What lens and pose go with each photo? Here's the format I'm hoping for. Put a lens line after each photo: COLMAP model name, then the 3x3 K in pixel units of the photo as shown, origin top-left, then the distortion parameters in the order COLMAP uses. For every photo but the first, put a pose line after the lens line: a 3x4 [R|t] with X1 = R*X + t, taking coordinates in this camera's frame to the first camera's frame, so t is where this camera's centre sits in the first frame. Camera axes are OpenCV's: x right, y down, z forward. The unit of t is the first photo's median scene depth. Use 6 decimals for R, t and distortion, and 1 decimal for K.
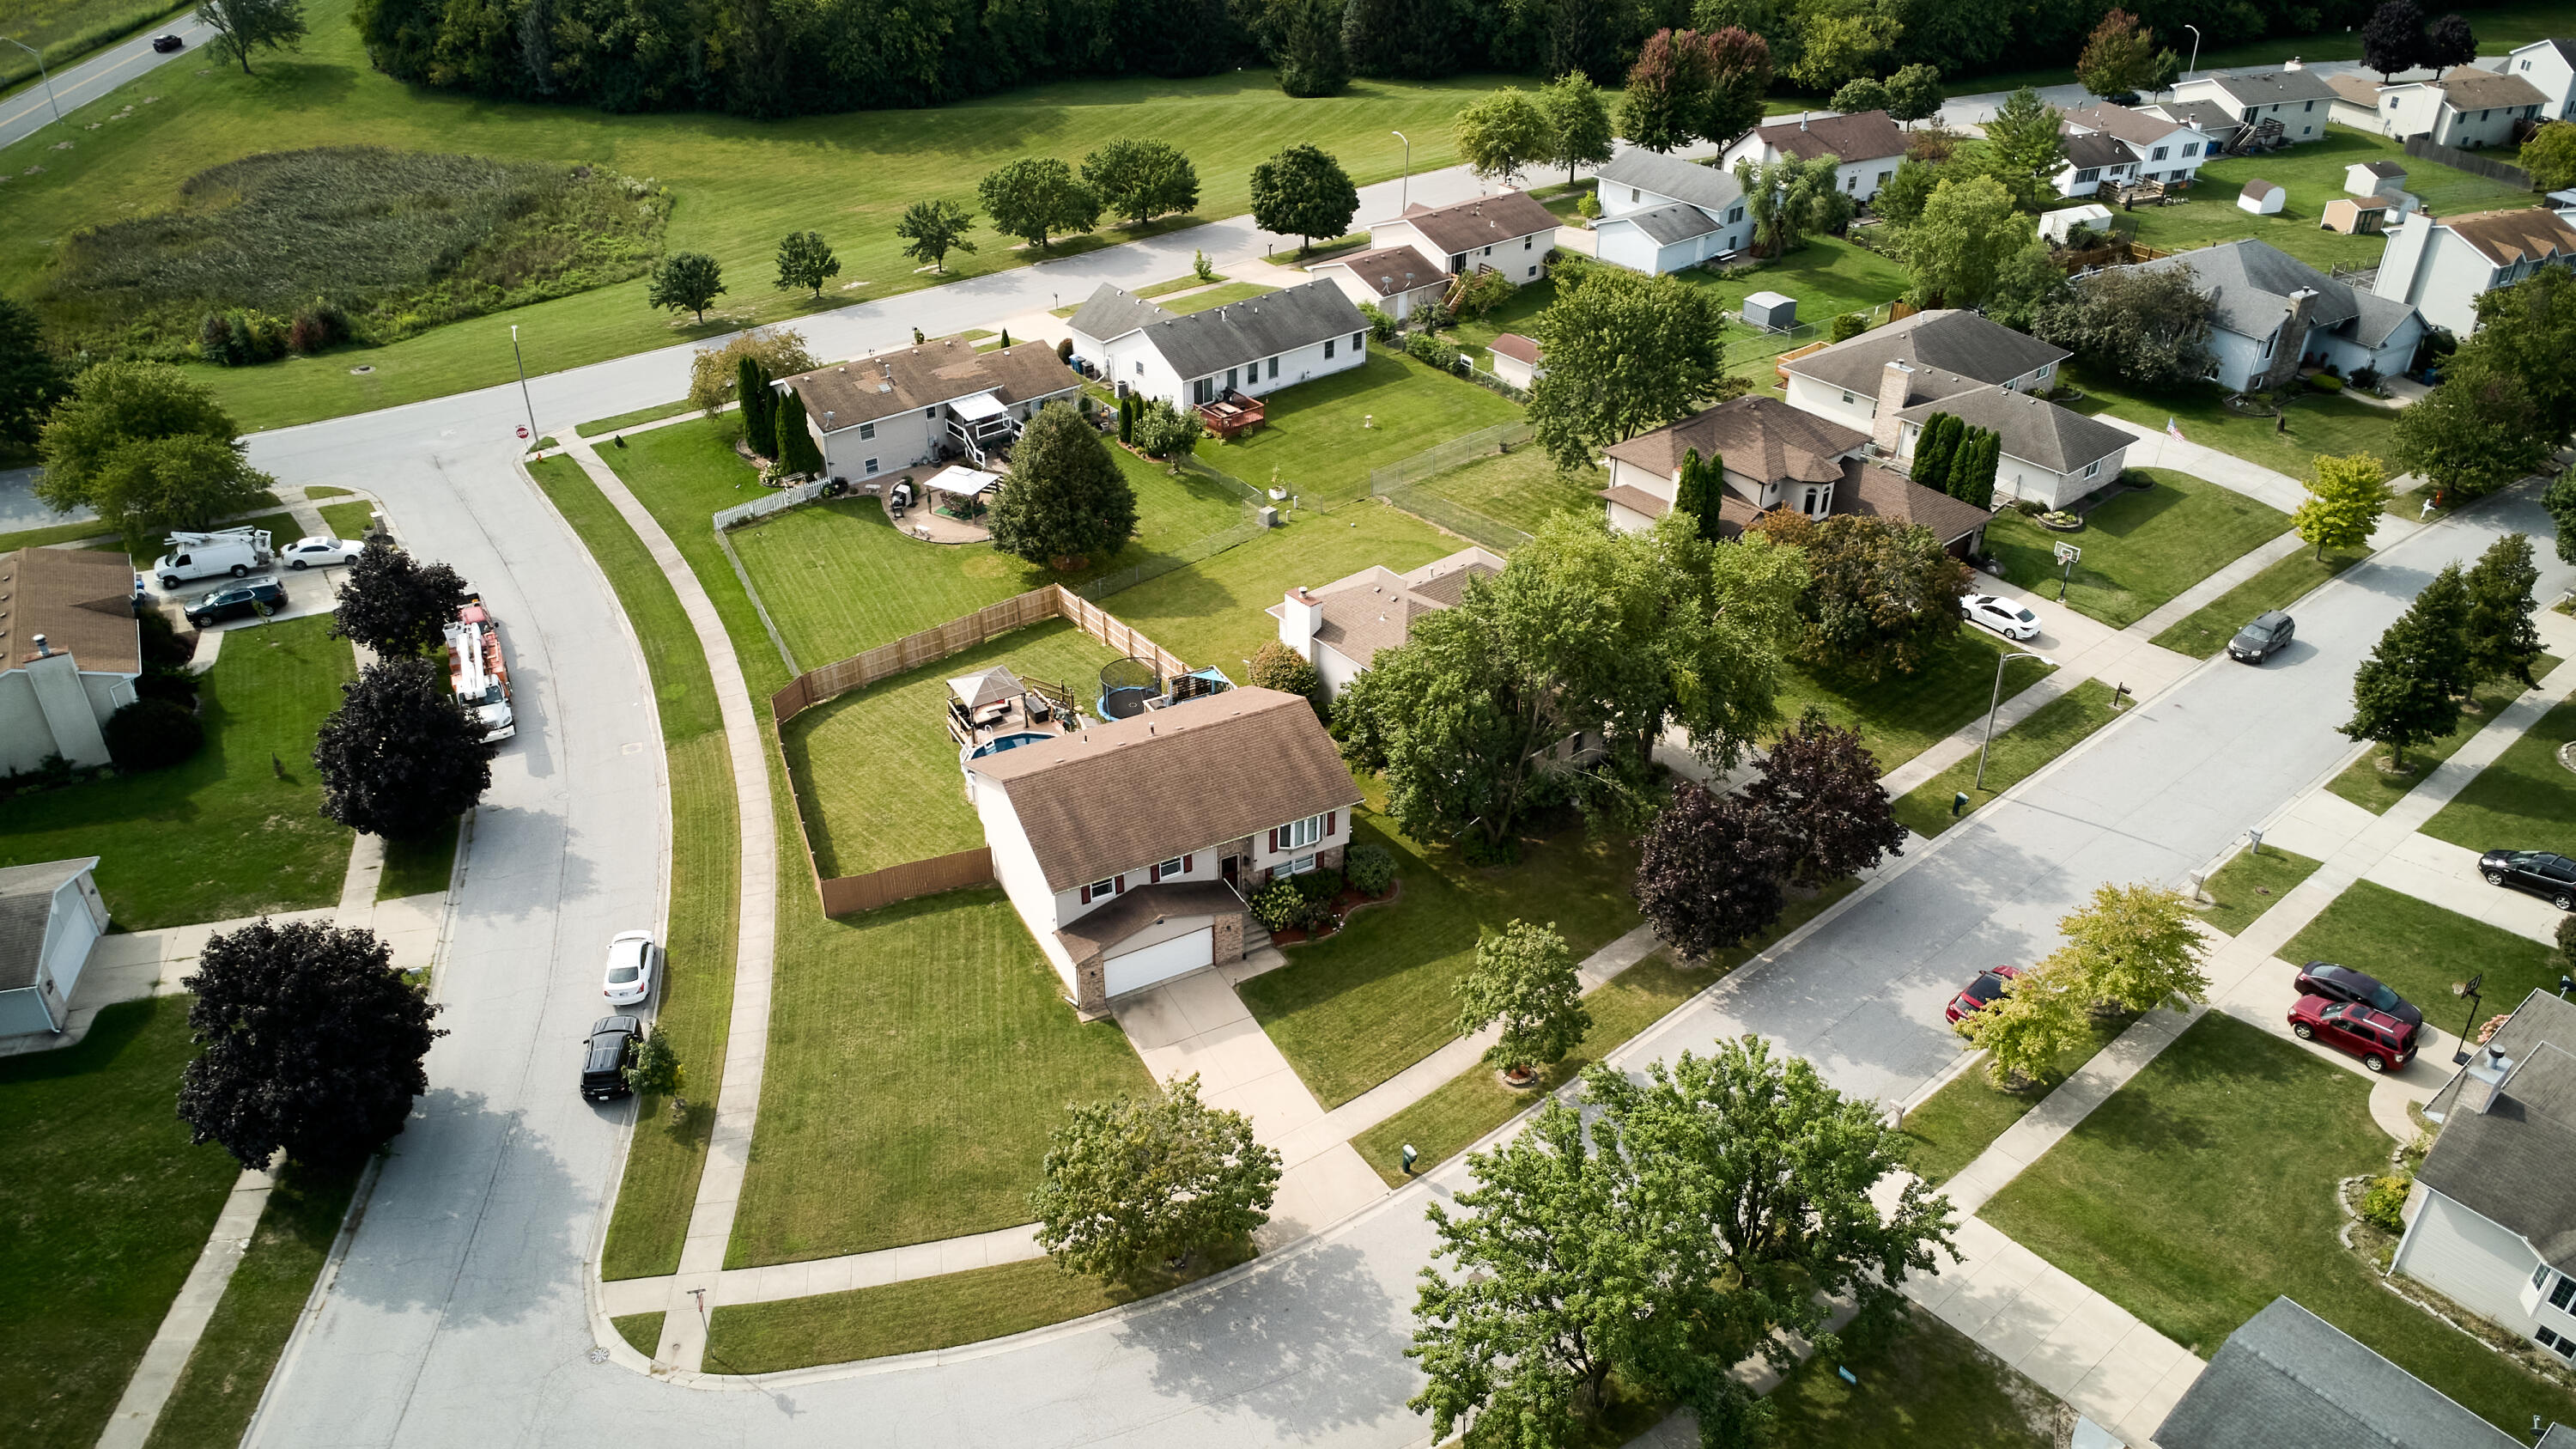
lens RADIAL K [[1820.6, 0, 1279.3], [0, 1820.6, 717.0], [0, 0, 1]] dist [0.003750, 0.006014]
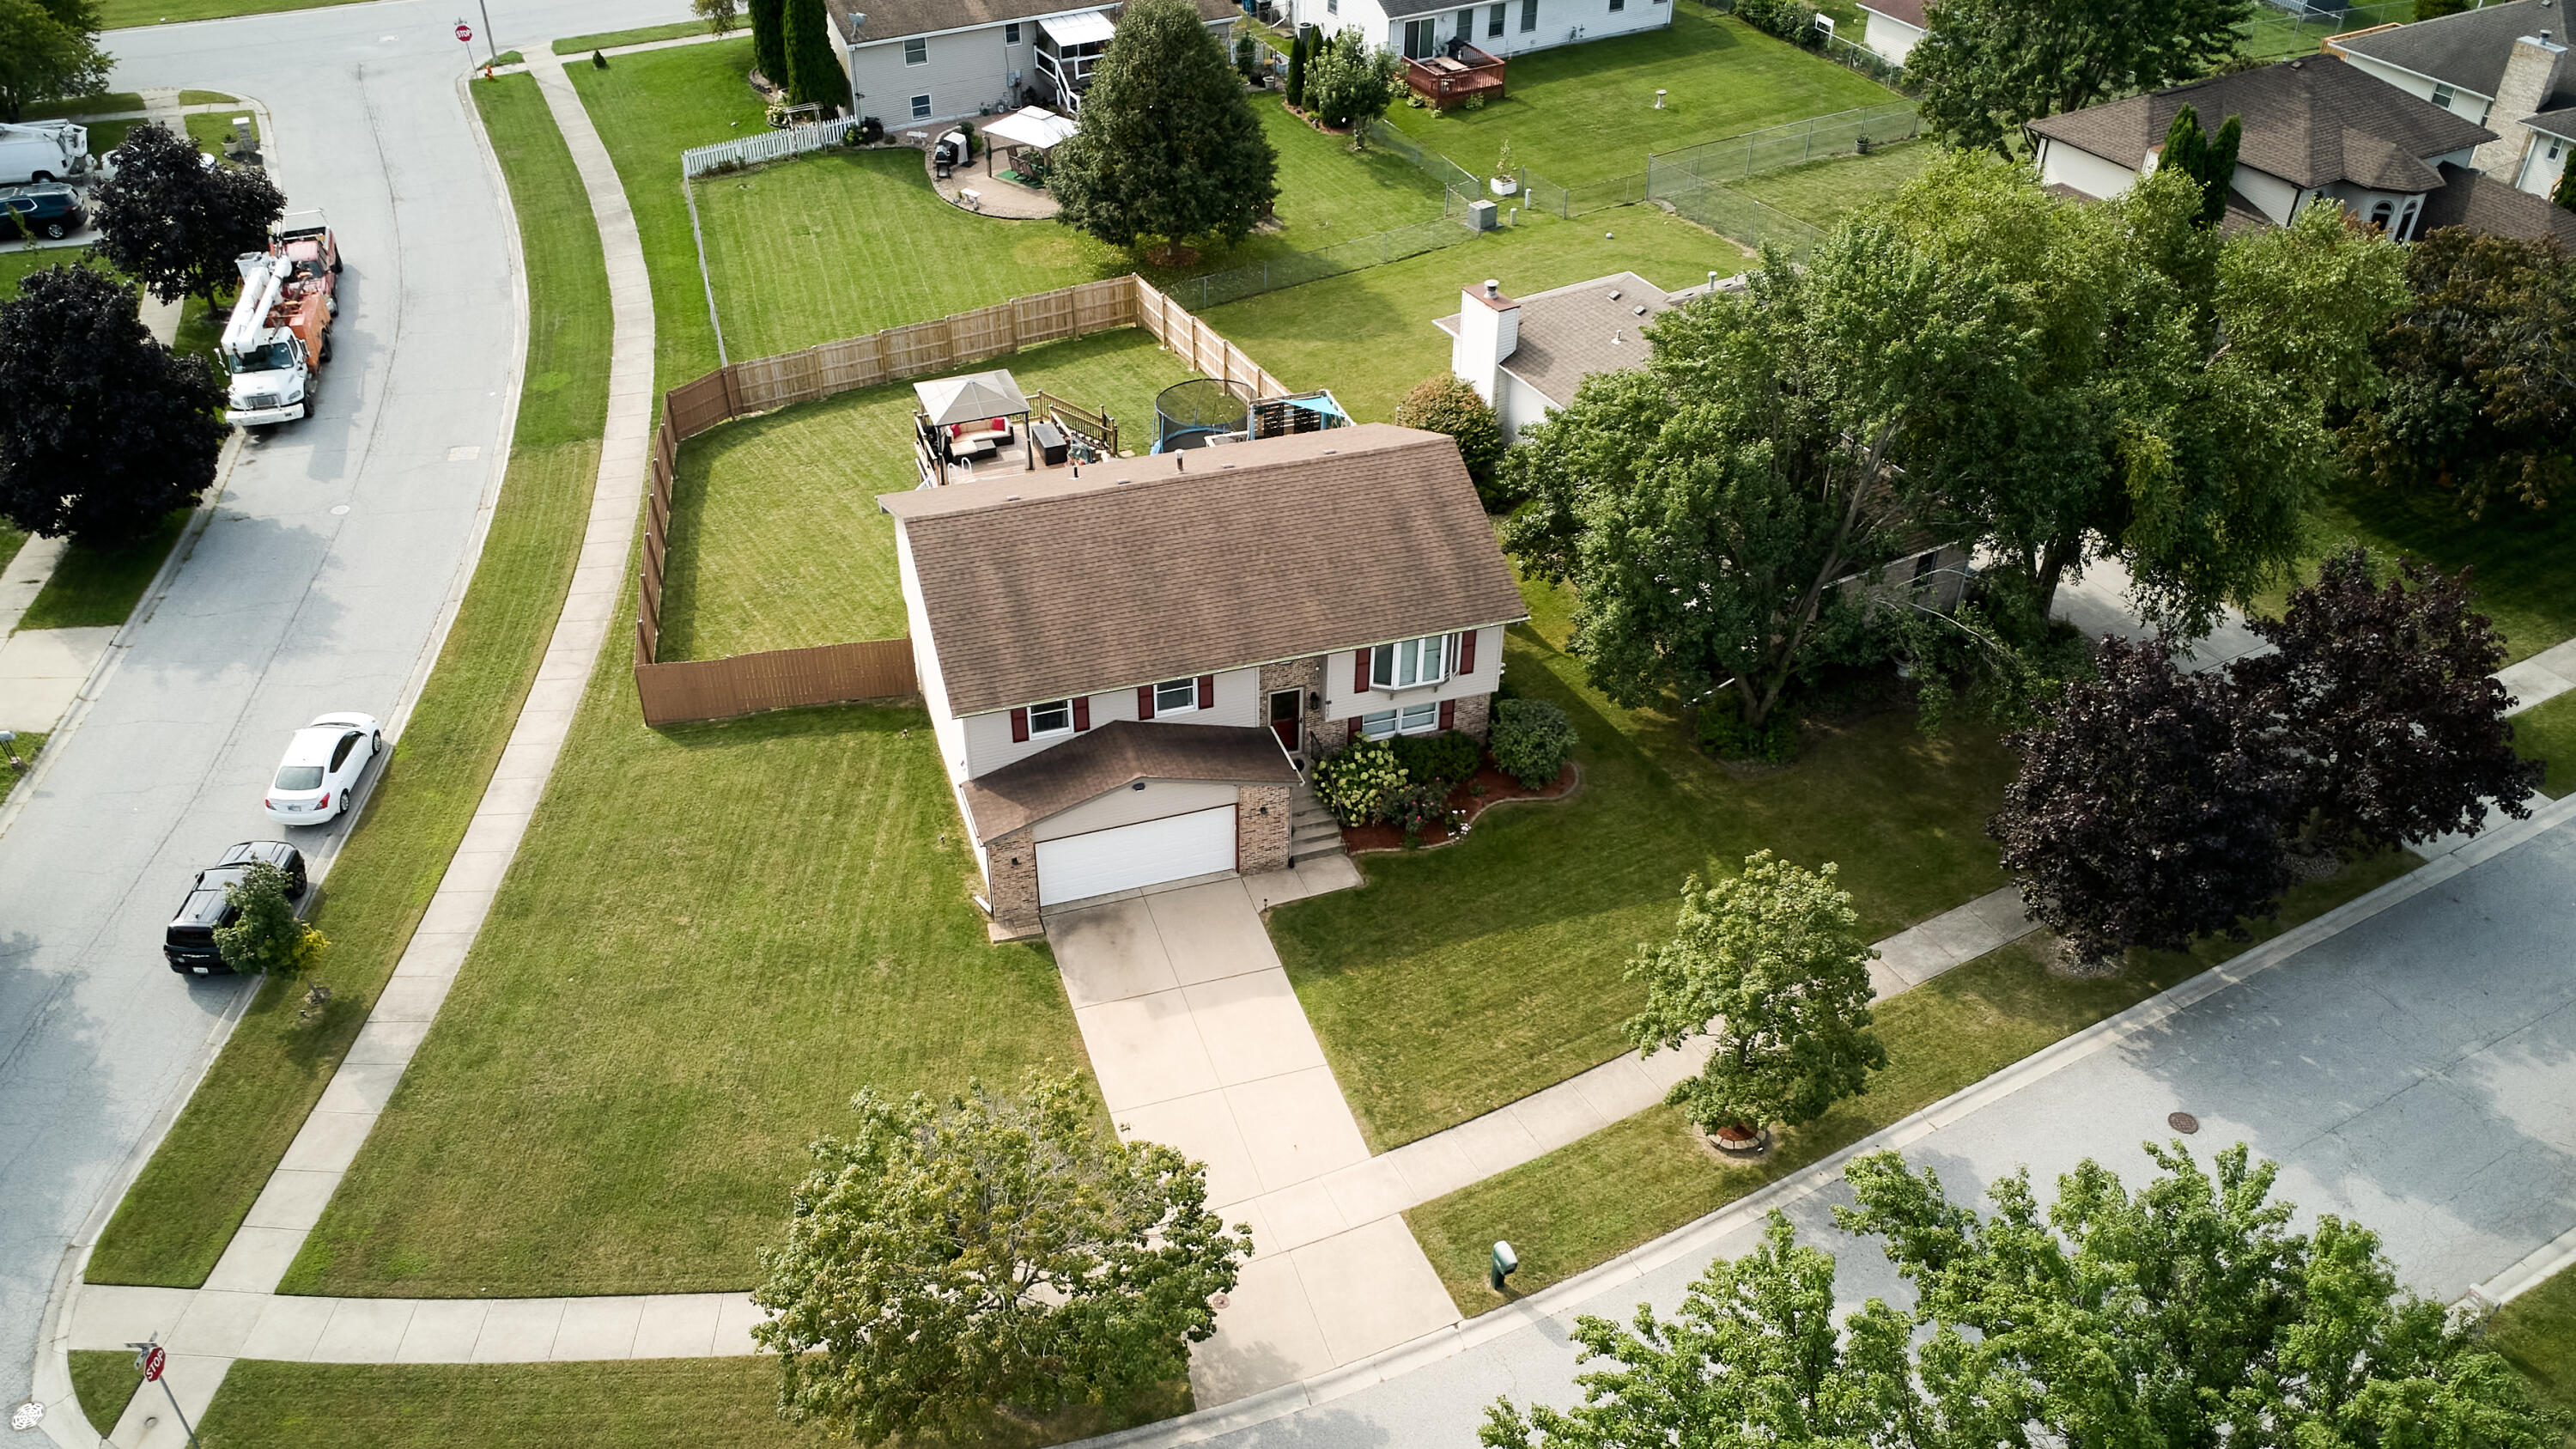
lens RADIAL K [[2042.9, 0, 1256.3], [0, 2042.9, 812.2], [0, 0, 1]] dist [0.014105, -0.008250]
pose [[0.984173, 0.111363, -0.137846, 0.057546], [-0.096259, 0.989060, 0.111782, 0.042114], [0.148787, -0.096744, 0.984126, 0.346586]]
